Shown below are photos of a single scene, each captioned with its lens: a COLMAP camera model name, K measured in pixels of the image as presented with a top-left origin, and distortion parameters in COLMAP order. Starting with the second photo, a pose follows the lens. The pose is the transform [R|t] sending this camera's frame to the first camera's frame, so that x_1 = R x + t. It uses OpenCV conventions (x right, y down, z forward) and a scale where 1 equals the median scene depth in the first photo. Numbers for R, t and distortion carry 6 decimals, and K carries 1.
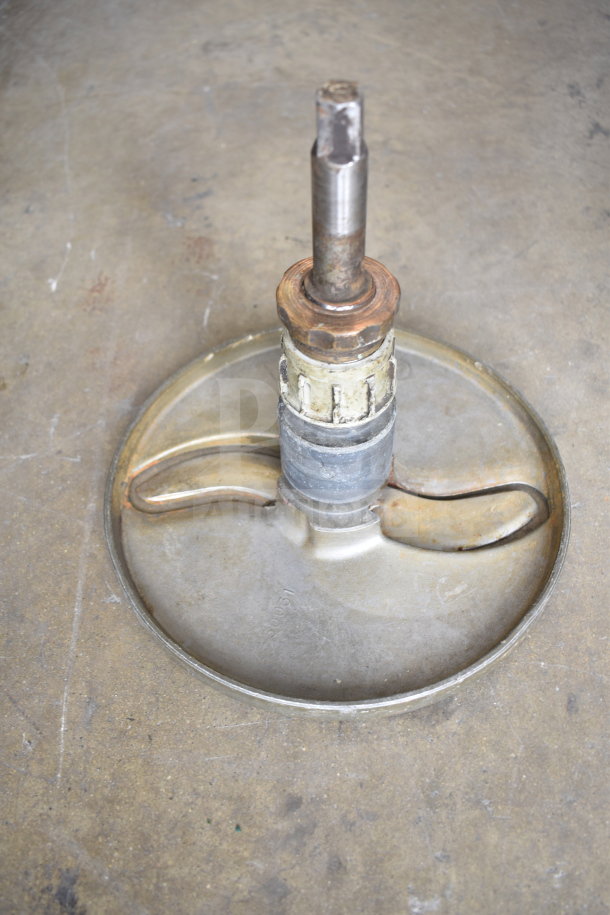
lens RADIAL K [[792.2, 0, 303.6], [0, 792.2, 457.7], [0, 0, 1]] dist [-0.100471, 0.025127]
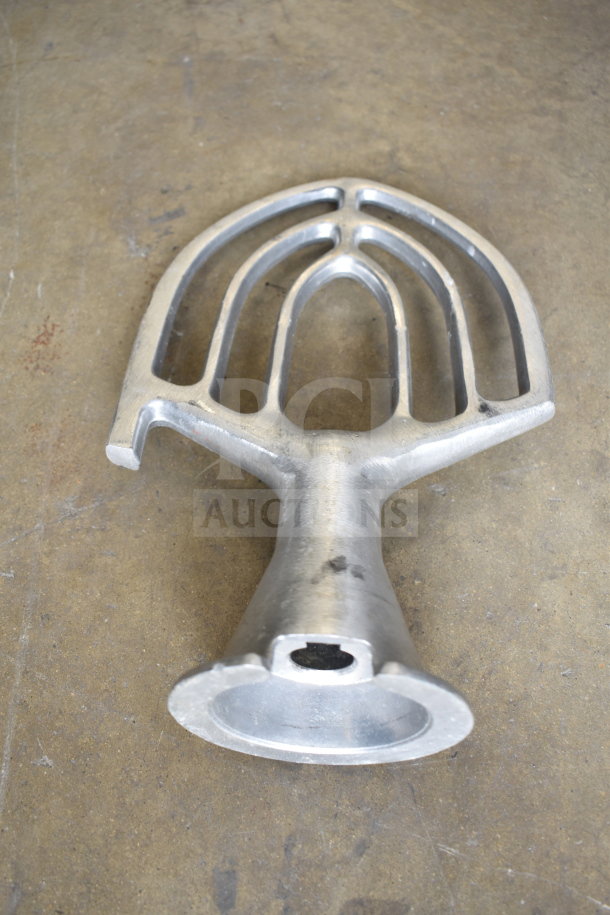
lens RADIAL K [[821.3, 0, 305.0], [0, 821.3, 456.5], [0, 0, 1]] dist [-0.093261, 0.016107]
pose [[0.997655, 0.061449, 0.030146, 0.004775], [-0.065022, 0.988425, 0.137068, -0.244945], [-0.021374, -0.138707, 0.990103, 0.102921]]
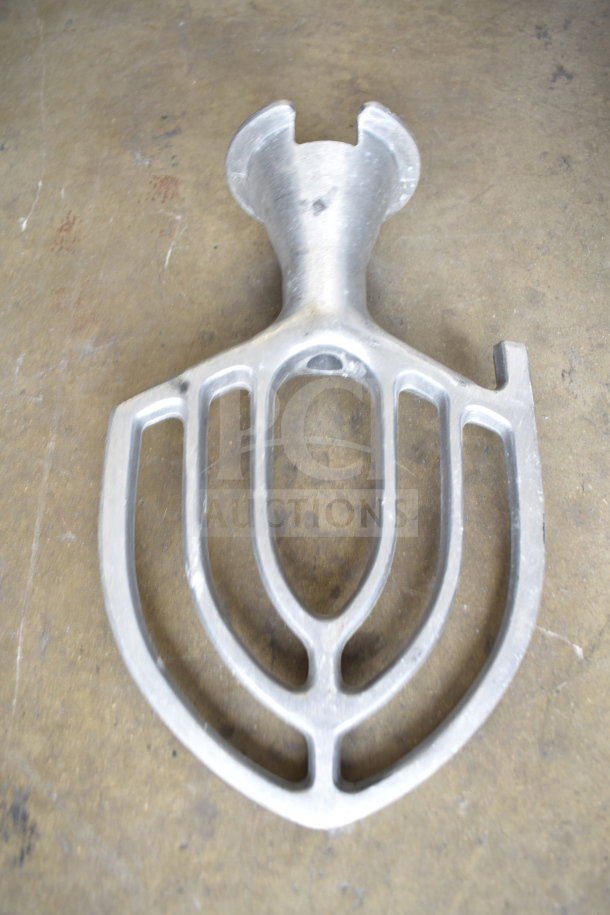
lens RADIAL K [[700.6, 0, 304.9], [0, 700.6, 454.9], [0, 0, 1]] dist [-0.107615, 0.024842]
pose [[0.999862, 0.015744, 0.005318, 0.057492], [-0.016320, 0.990602, 0.135801, -0.049391], [-0.003130, -0.135869, 0.990722, 0.064300]]
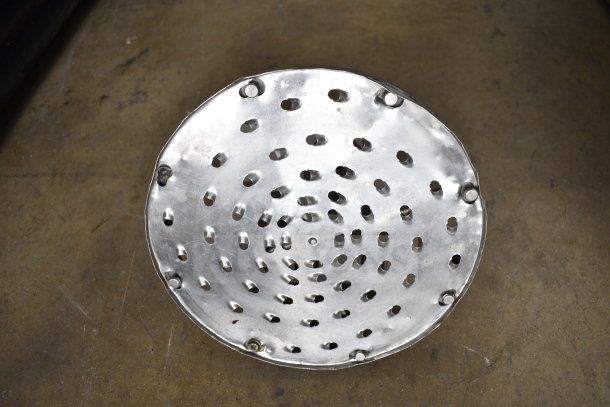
lens RADIAL K [[467.1, 0, 304.8], [0, 467.1, 203.7], [0, 0, 1]] dist [-0.107615, 0.024842]
pose [[0.992737, 0.050683, -0.109111, 0.099873], [-0.051122, 0.998692, -0.001235, -0.017601], [0.108906, 0.006804, 0.994029, -0.087592]]
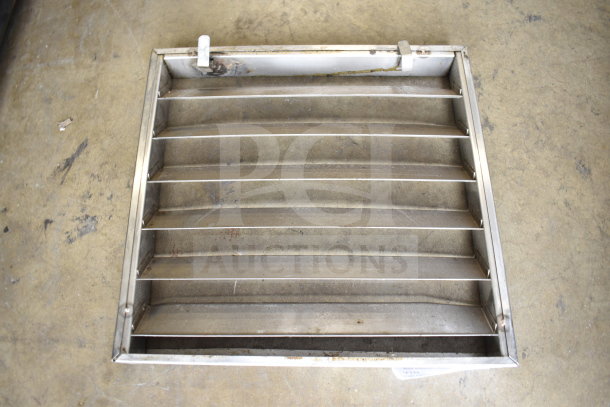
lens RADIAL K [[467.1, 0, 305.6], [0, 467.1, 202.6], [0, 0, 1]] dist [-0.107615, 0.024842]
pose [[0.999387, 0.030833, -0.016553, 0.045906], [-0.024977, 0.959752, 0.279735, -0.669709], [0.024512, -0.279150, 0.959935, 0.067312]]
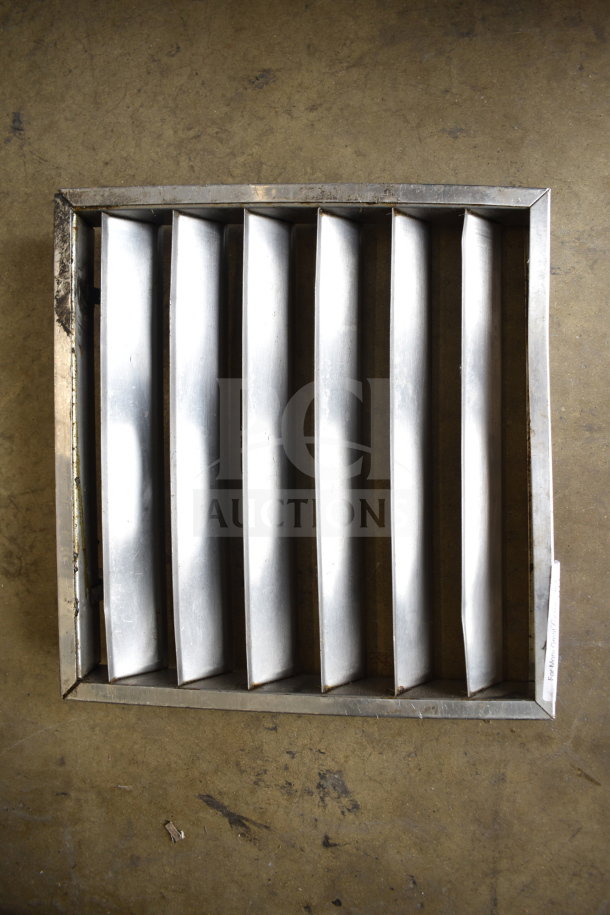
lens RADIAL K [[700.6, 0, 311.6], [0, 700.6, 460.0], [0, 0, 1]] dist [-0.107615, 0.024842]
pose [[0.045728, -0.998576, 0.027476, 0.016667], [0.886652, 0.053242, 0.459361, -0.893035], [-0.460170, 0.003356, 0.887825, 0.083348]]
